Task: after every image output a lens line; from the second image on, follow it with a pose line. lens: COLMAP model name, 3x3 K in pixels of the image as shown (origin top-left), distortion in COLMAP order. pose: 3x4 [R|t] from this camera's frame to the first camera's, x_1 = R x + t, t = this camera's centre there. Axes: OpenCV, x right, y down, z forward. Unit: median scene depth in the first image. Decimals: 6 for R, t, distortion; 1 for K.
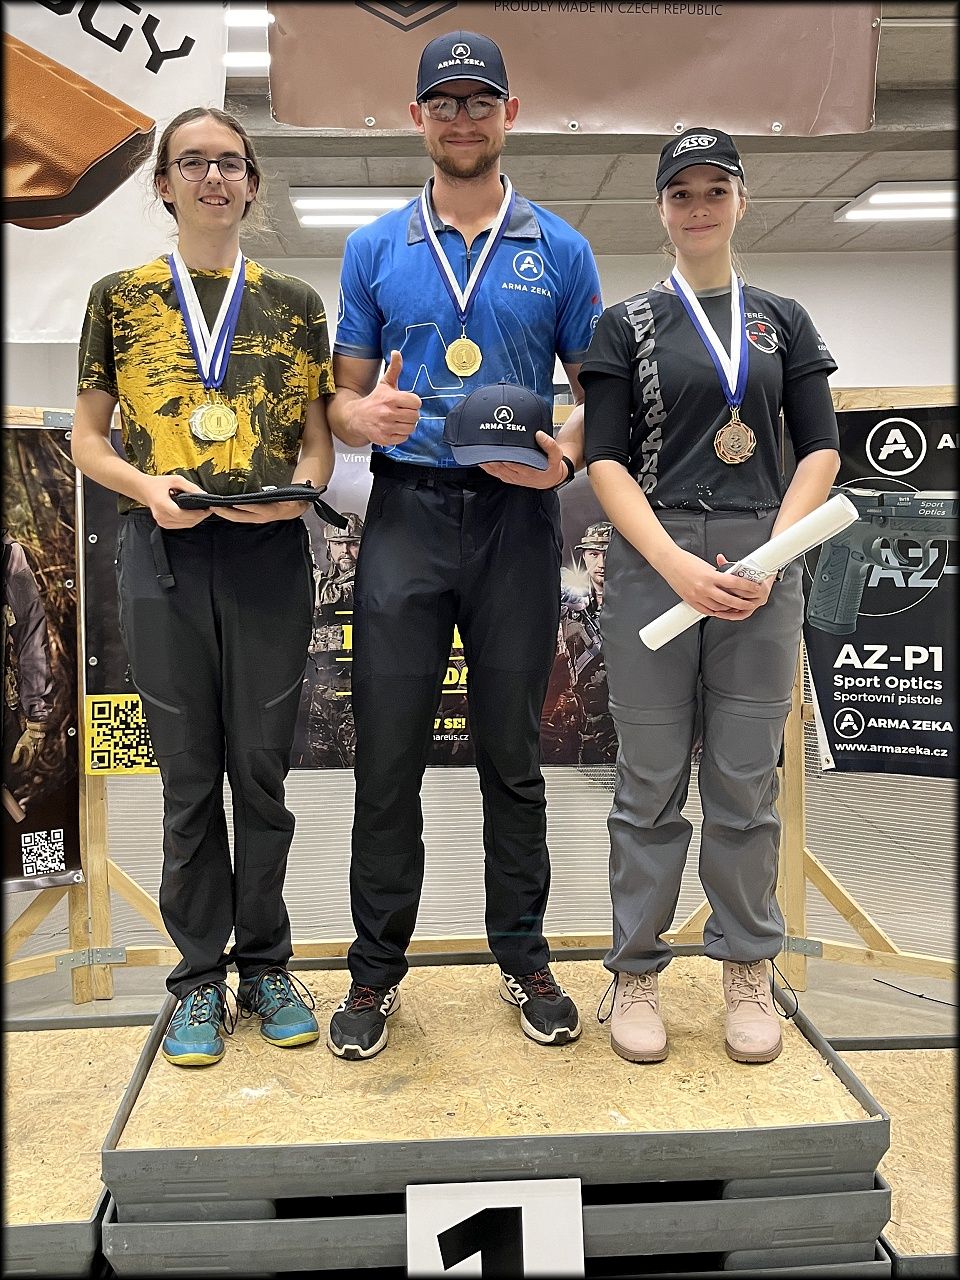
lens RADIAL K [[1242.6, 0, 447.0], [0, 1242.6, 574.5], [0, 0, 1]] dist [0.002866, 0.001935]
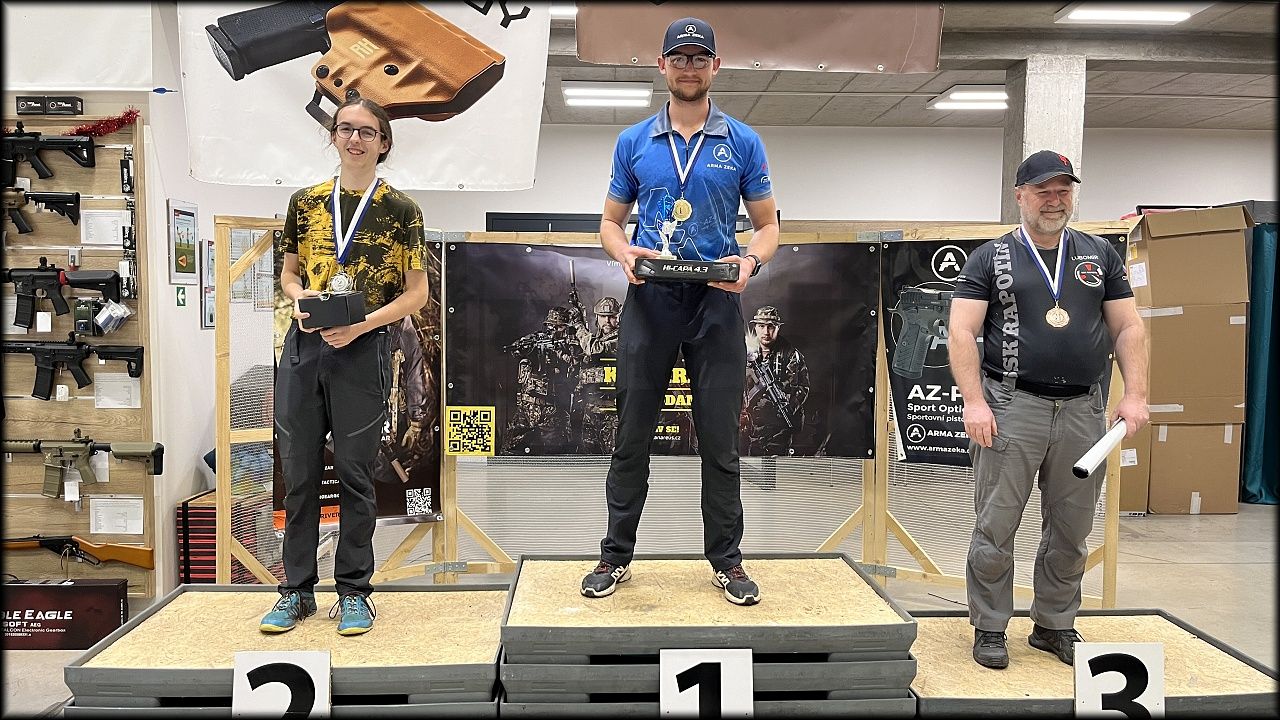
lens RADIAL K [[993.7, 0, 620.9], [0, 993.7, 384.9], [0, 0, 1]] dist [0.016314, -0.017174]
pose [[0.999724, 0.021906, -0.008477, -0.052957], [-0.021633, 0.999283, 0.031071, 0.024363], [0.009151, -0.030879, 0.999481, -0.303075]]
